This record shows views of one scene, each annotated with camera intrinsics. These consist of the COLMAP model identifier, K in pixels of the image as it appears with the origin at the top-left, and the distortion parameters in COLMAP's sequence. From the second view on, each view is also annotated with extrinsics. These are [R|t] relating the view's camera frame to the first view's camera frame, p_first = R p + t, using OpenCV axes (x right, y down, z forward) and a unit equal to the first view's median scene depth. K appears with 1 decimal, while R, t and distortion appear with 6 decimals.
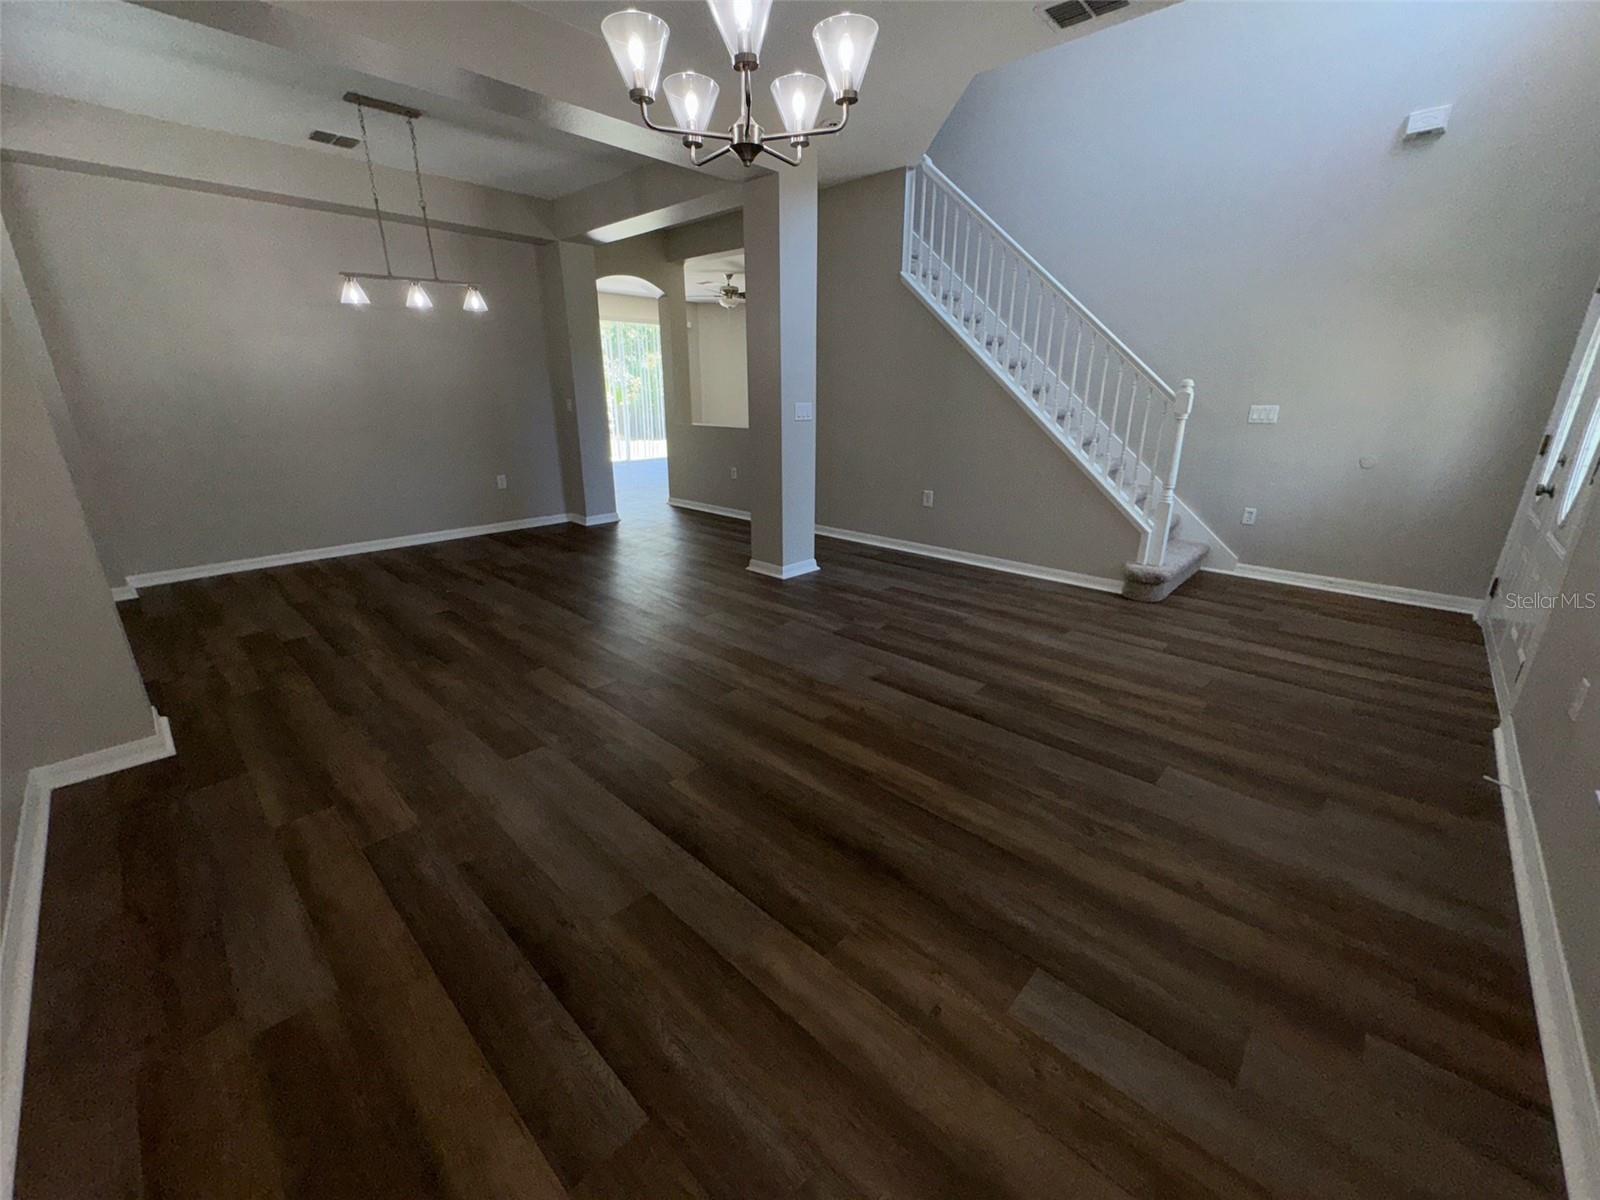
lens RADIAL K [[640.0, 0, 795.5], [0, 640.0, 598.2], [0, 0, 1]] dist [-0.004031, 0.000115]
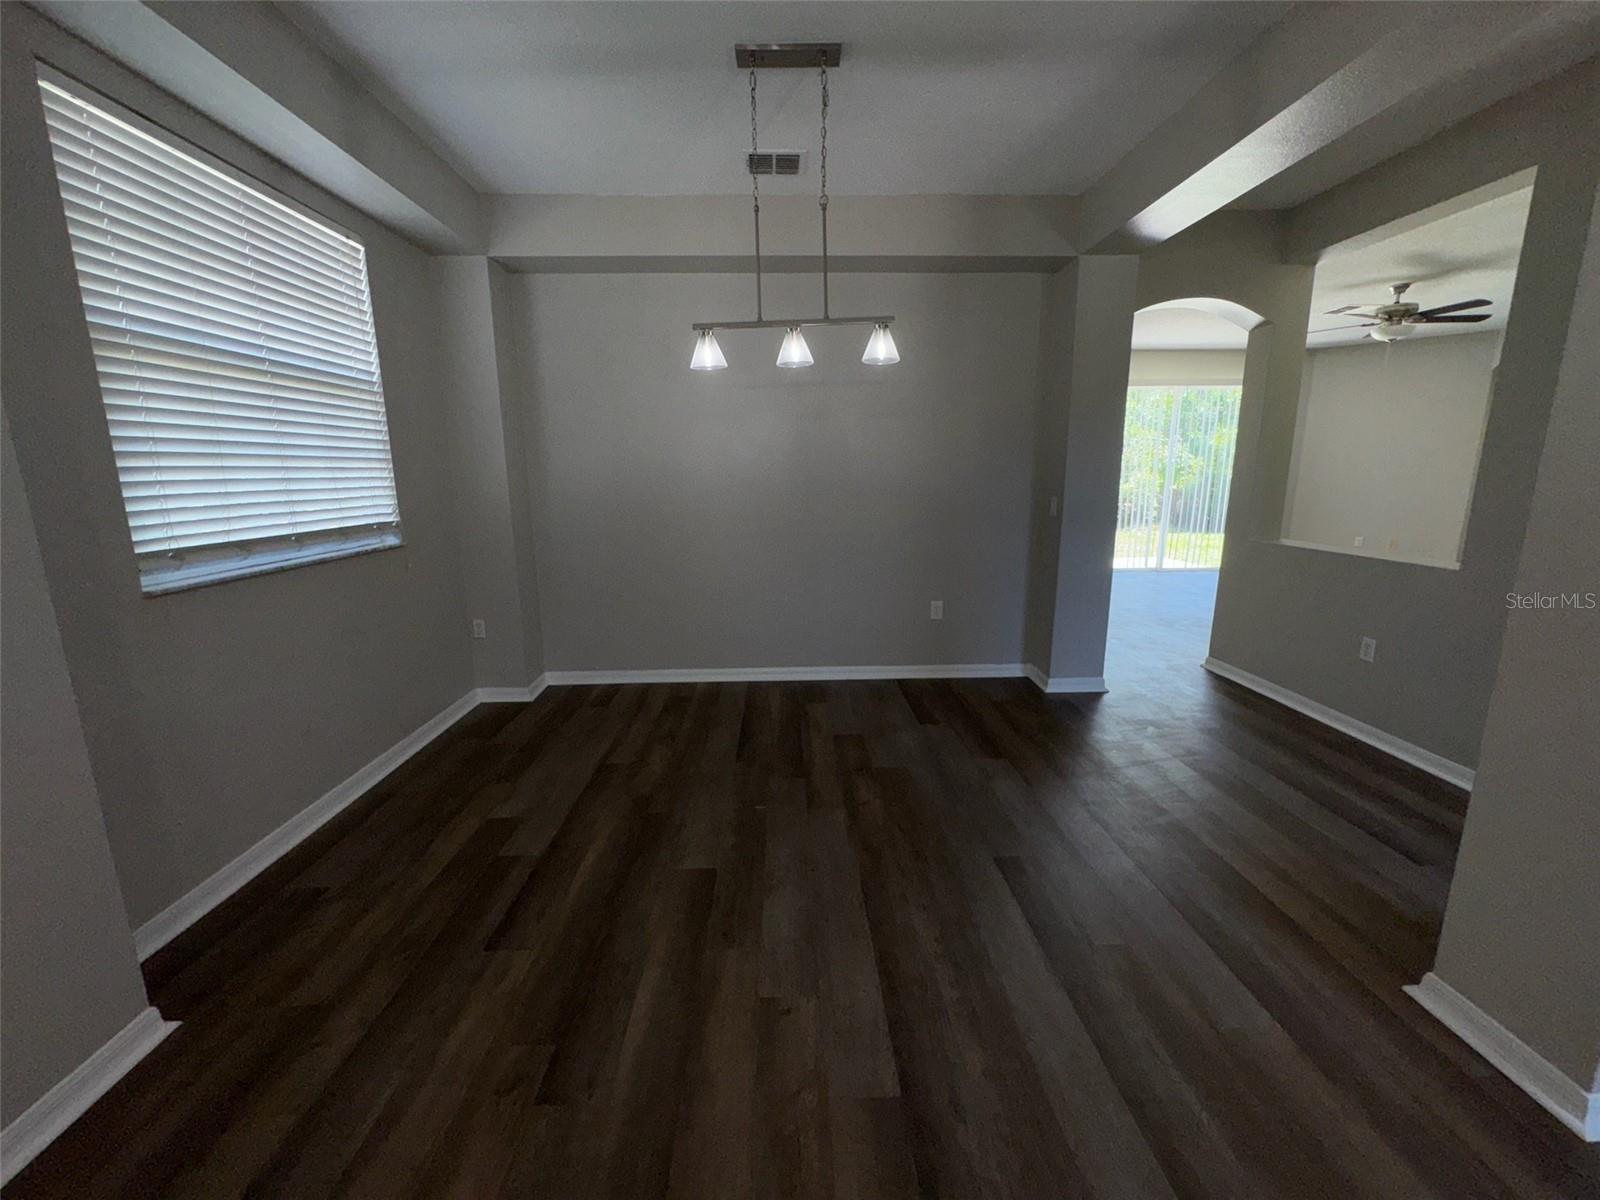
lens RADIAL K [[640.0, 0, 796.1], [0, 640.0, 598.0], [0, 0, 1]] dist [-0.004031, 0.000115]
pose [[0.708541, 0.131240, -0.693358, -0.132673], [-0.210946, 0.977017, -0.030635, -0.230159], [0.673402, 0.167967, 0.719942, 0.632258]]
